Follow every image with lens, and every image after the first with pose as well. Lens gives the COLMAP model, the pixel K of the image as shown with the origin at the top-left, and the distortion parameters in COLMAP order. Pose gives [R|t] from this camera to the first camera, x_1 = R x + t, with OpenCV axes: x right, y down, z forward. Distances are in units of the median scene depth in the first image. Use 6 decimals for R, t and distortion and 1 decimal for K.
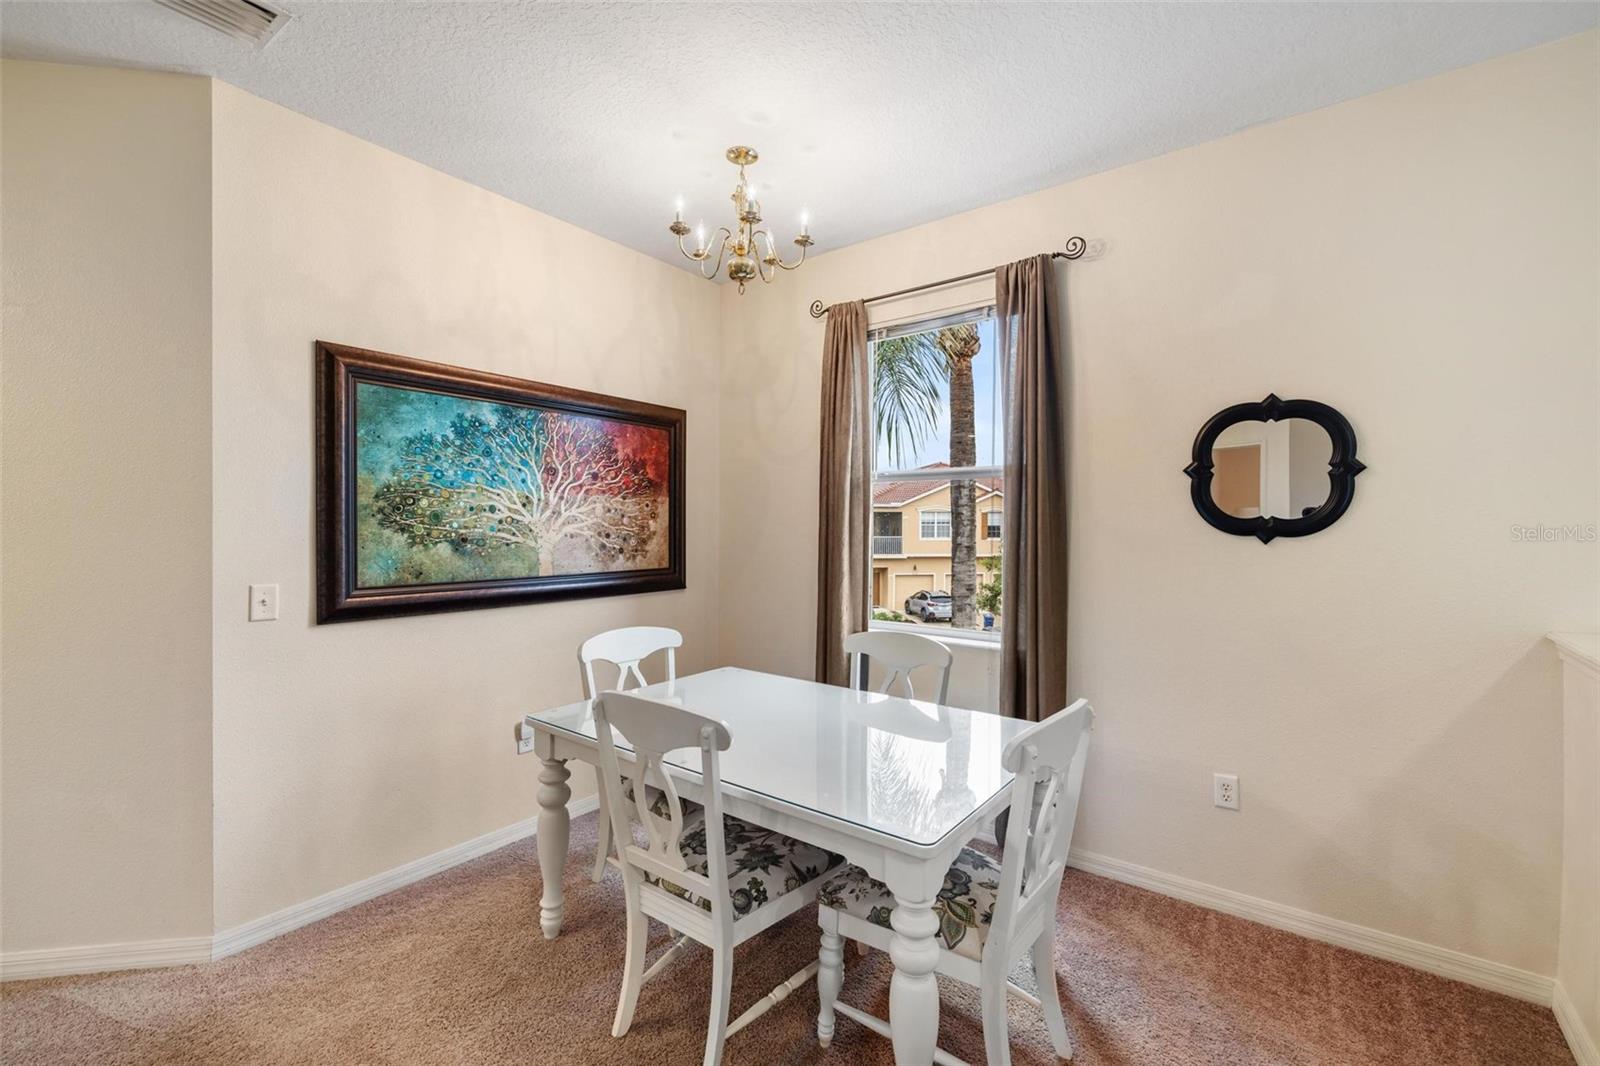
lens RADIAL K [[680.8, 0, 804.9], [0, 680.8, 536.3], [0, 0, 1]] dist [0.000540, 0.000075]
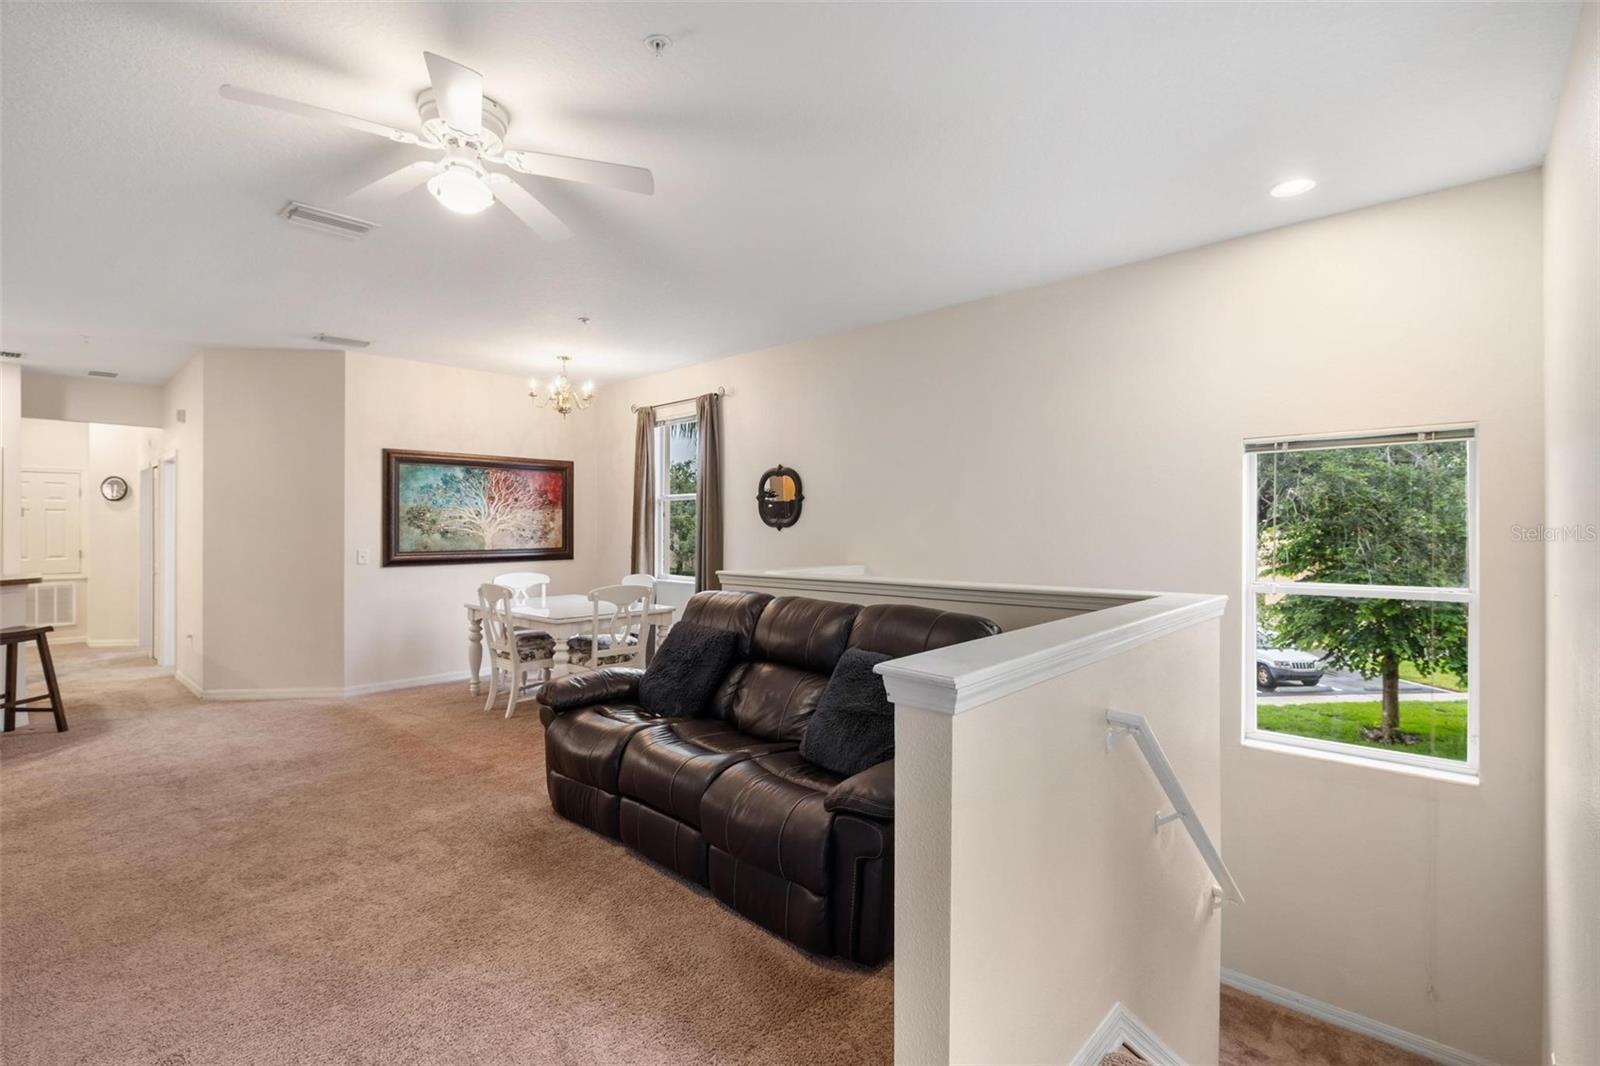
lens RADIAL K [[718.2, 0, 802.7], [0, 718.2, 525.2], [0, 0, 1]] dist [-0.002800, -0.000342]
pose [[0.995816, -0.006761, -0.091128, 0.899740], [0.005361, 0.999864, -0.015596, 0.027970], [0.091221, 0.015042, 0.995717, -1.260891]]
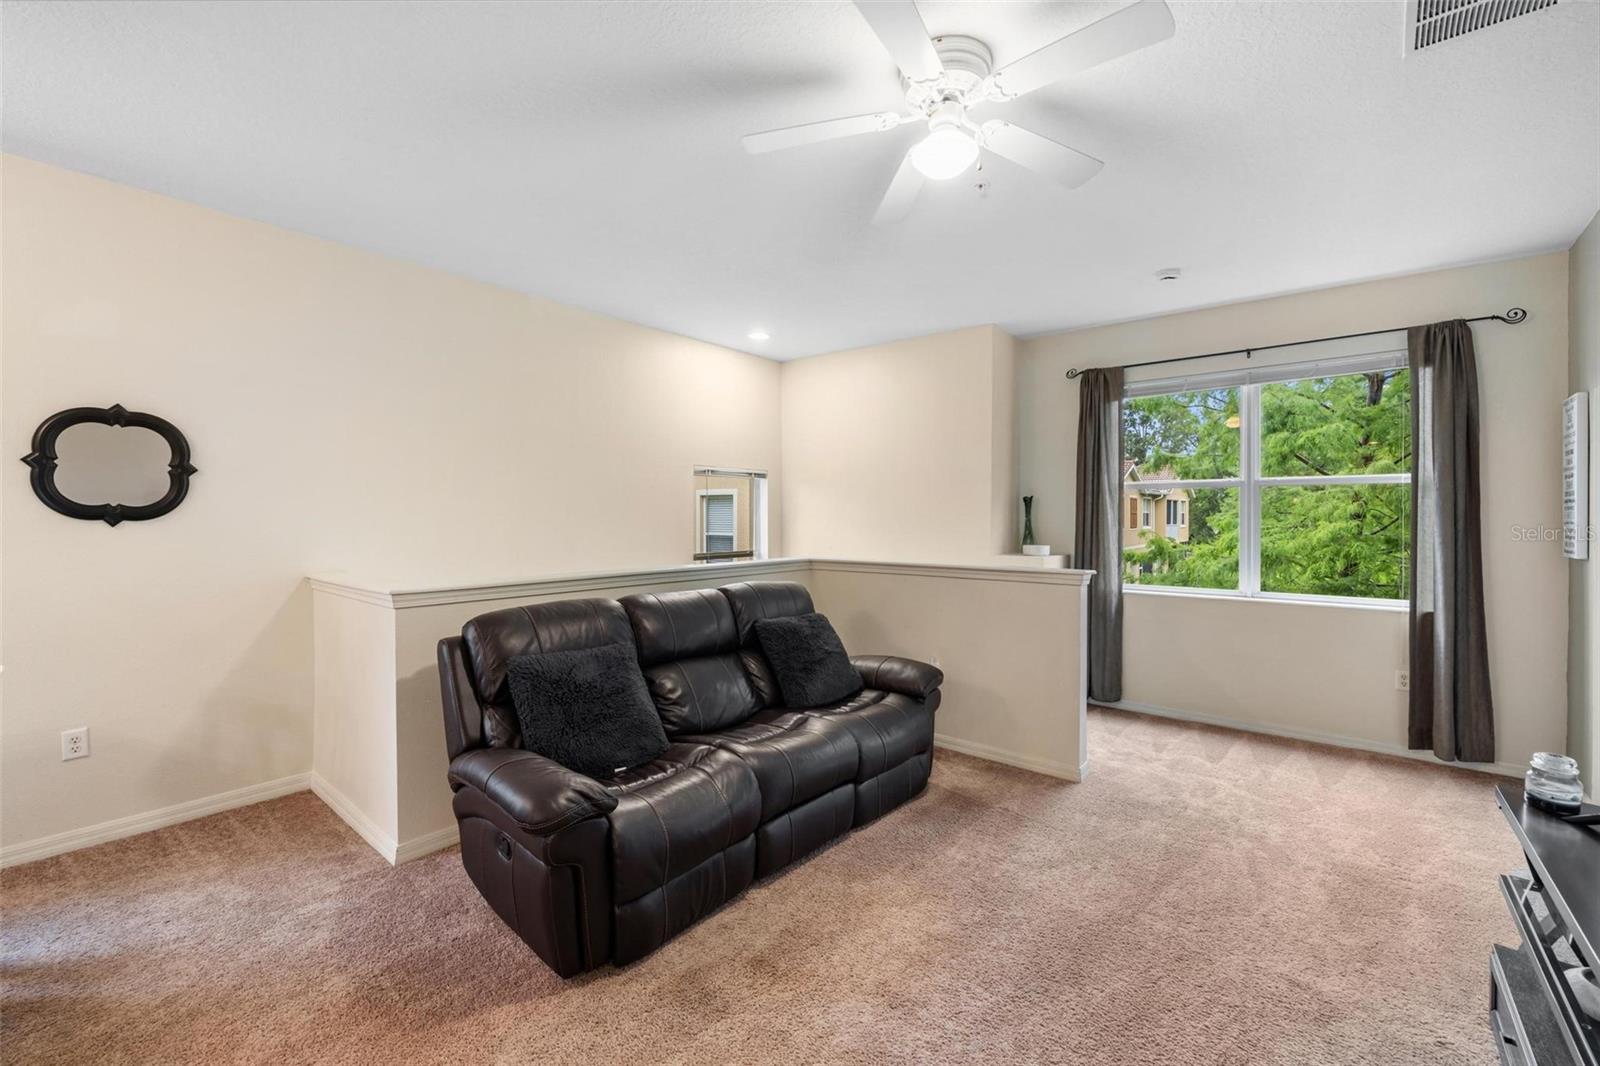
lens RADIAL K [[680.8, 0, 797.9], [0, 680.8, 514.2], [0, 0, 1]] dist [0.000540, 0.000075]
pose [[0.061212, -0.002785, 0.998121, -0.427316], [0.008816, 0.999959, 0.002250, -0.002775], [-0.998086, 0.008661, 0.061234, -0.271542]]
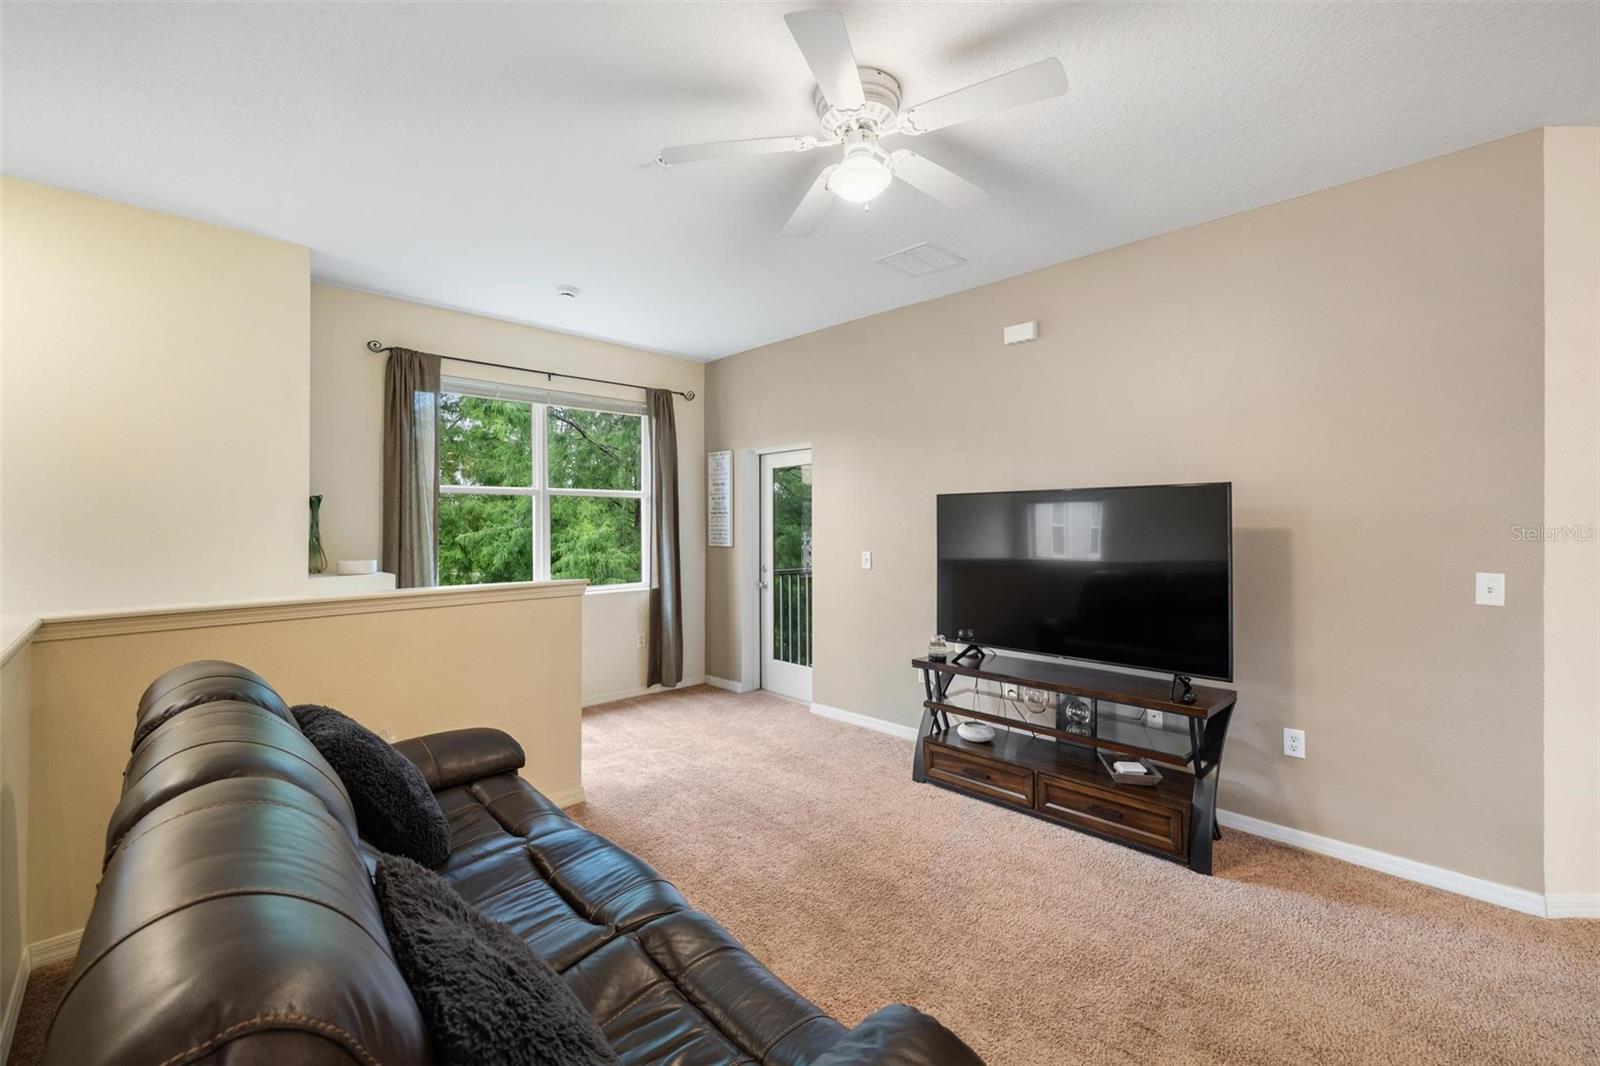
lens RADIAL K [[680.8, 0, 789.1], [0, 680.8, 526.2], [0, 0, 1]] dist [0.000540, 0.000075]
pose [[-0.986511, -0.004551, 0.163632, 0.374261], [-0.001858, 0.999860, 0.016609, -0.005969], [-0.163685, 0.016081, -0.986382, 0.475254]]
